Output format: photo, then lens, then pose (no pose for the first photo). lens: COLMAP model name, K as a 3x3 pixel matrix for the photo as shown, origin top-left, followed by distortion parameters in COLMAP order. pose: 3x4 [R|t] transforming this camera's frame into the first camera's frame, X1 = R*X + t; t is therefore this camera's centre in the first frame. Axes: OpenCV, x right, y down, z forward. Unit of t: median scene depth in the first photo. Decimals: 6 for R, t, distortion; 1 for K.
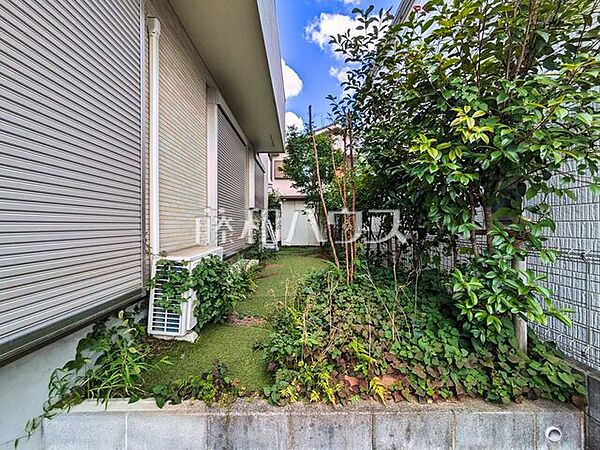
lens RADIAL K [[237.6, 0, 298.9], [0, 237.6, 225.8], [0, 0, 1]] dist [0.001082, 0.000554]
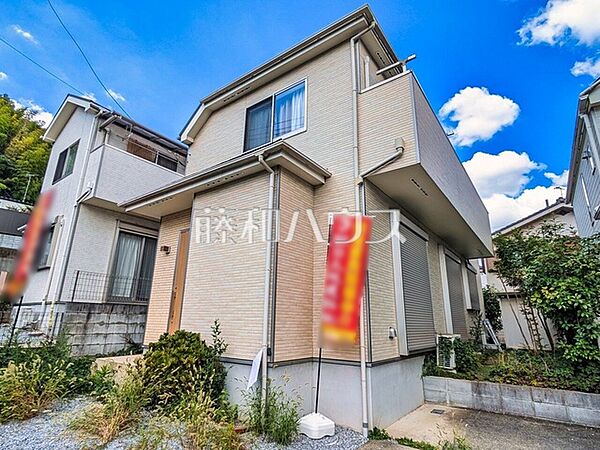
lens RADIAL K [[327.1, 0, 303.3], [0, 327.1, 226.7], [0, 0, 1]] dist [0.000389, 0.000381]
pose [[0.809679, -0.146186, -0.568375, 0.406863], [-0.022485, 0.960041, -0.278954, 0.022946], [0.586442, 0.238643, 0.774038, -2.849380]]
